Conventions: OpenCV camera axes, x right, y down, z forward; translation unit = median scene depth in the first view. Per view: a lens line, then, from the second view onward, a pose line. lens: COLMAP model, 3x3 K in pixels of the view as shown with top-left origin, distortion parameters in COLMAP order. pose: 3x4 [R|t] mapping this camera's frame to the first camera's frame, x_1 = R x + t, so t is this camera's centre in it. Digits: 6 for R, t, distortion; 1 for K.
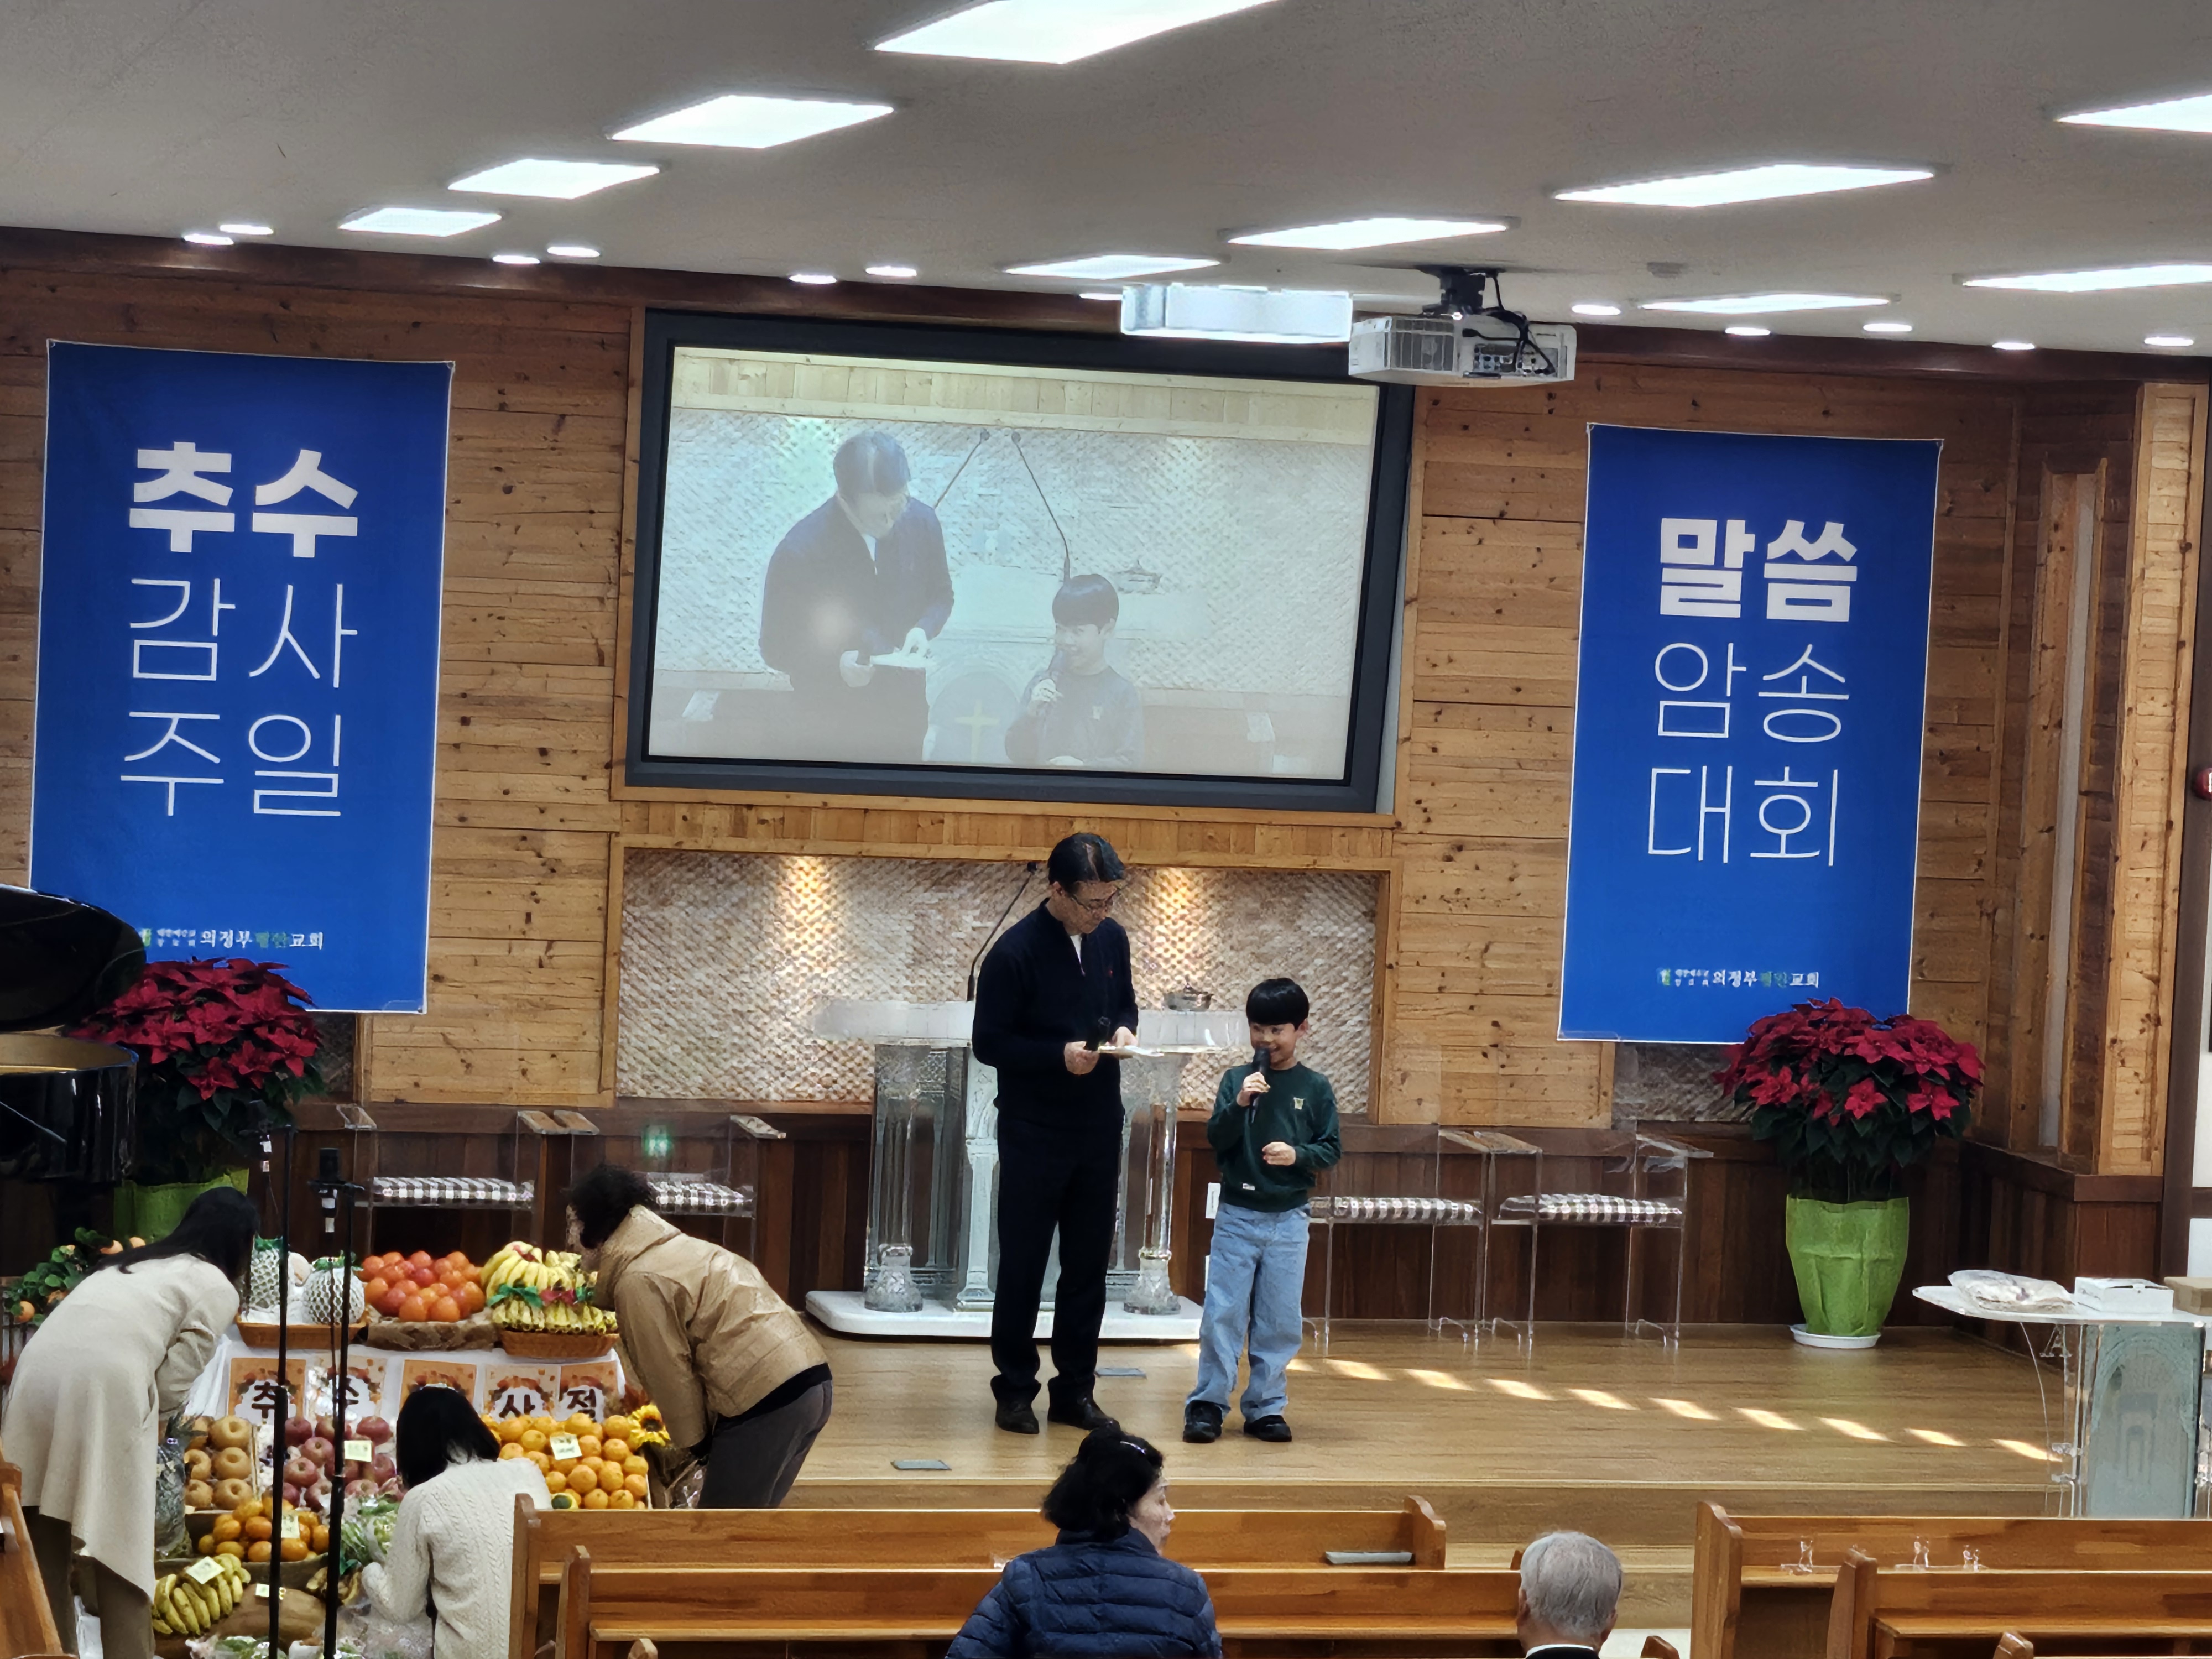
lens RADIAL K [[5497.2, 0, 1039.7], [0, 5497.2, 928.8], [0, 0, 1]] dist [0.071858, 0.000000]
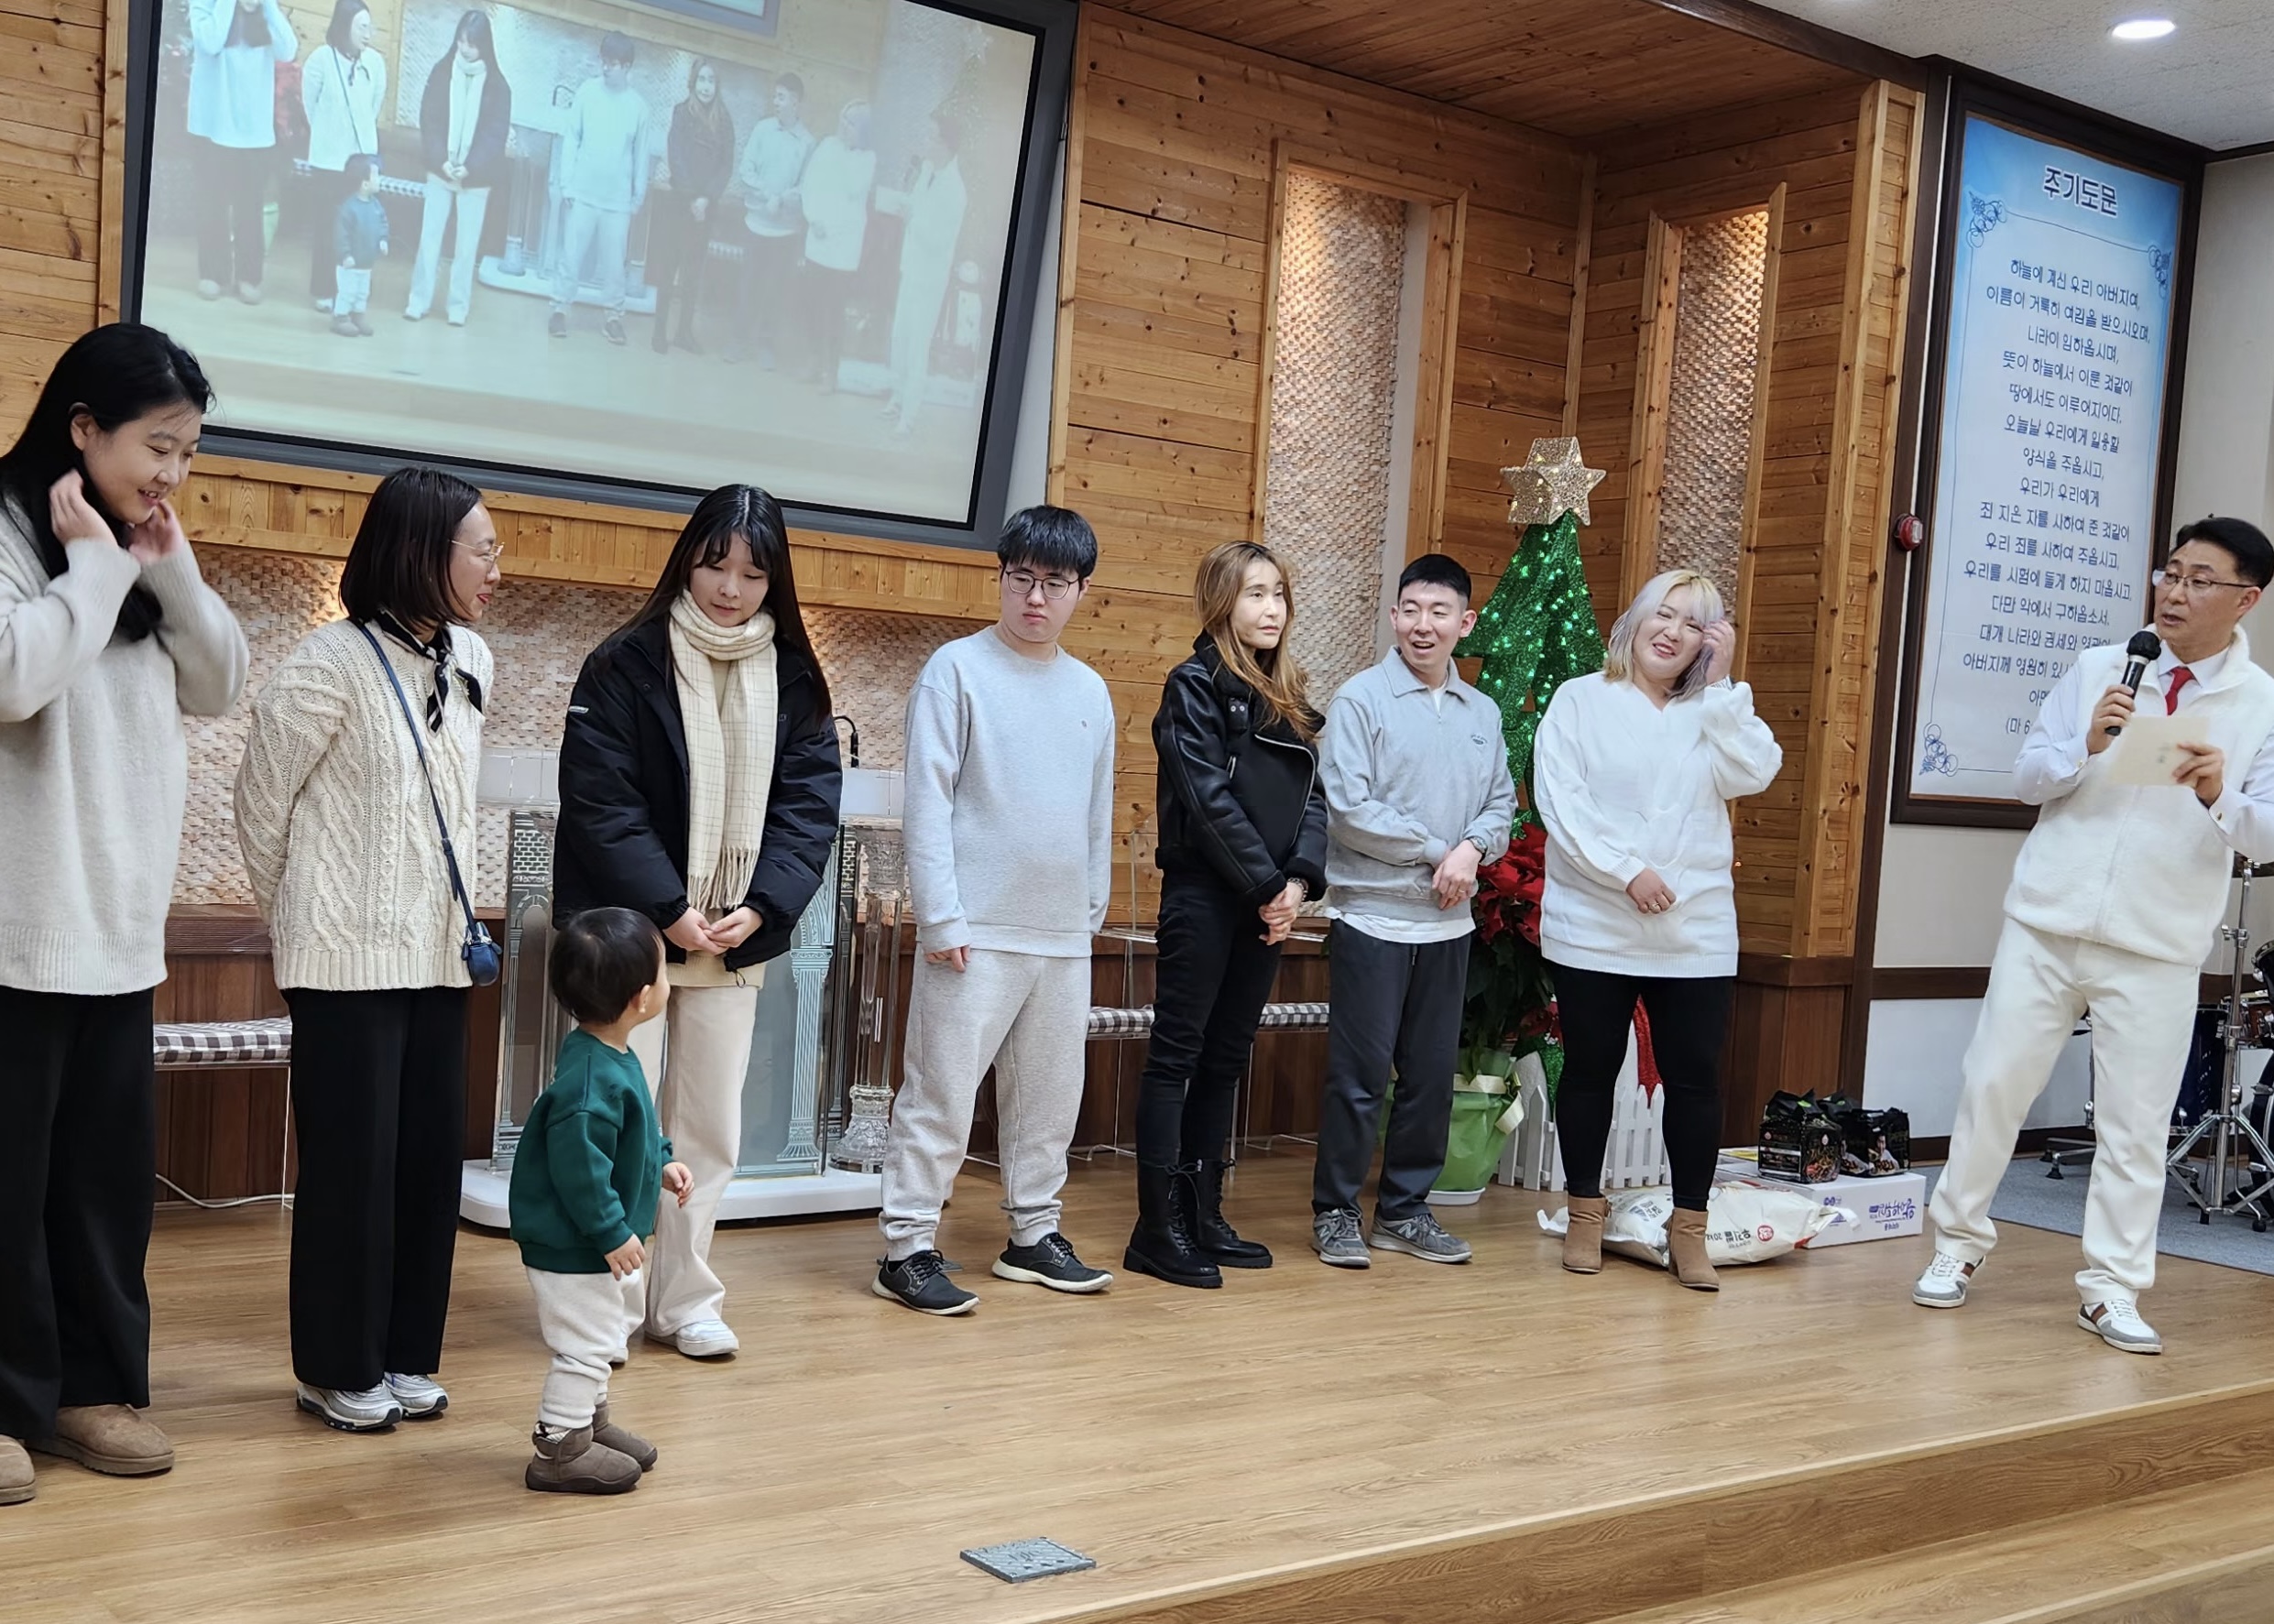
lens RADIAL K [[2524.1, 0, 978.1], [0, 2524.1, 875.1], [0, 0, 1]] dist [0.078504, 0.000000]
pose [[0.923105, -0.012847, 0.384333, -0.096841], [0.015147, 0.999881, -0.002959, 0.029572], [-0.384250, 0.008553, 0.923190, 0.652335]]
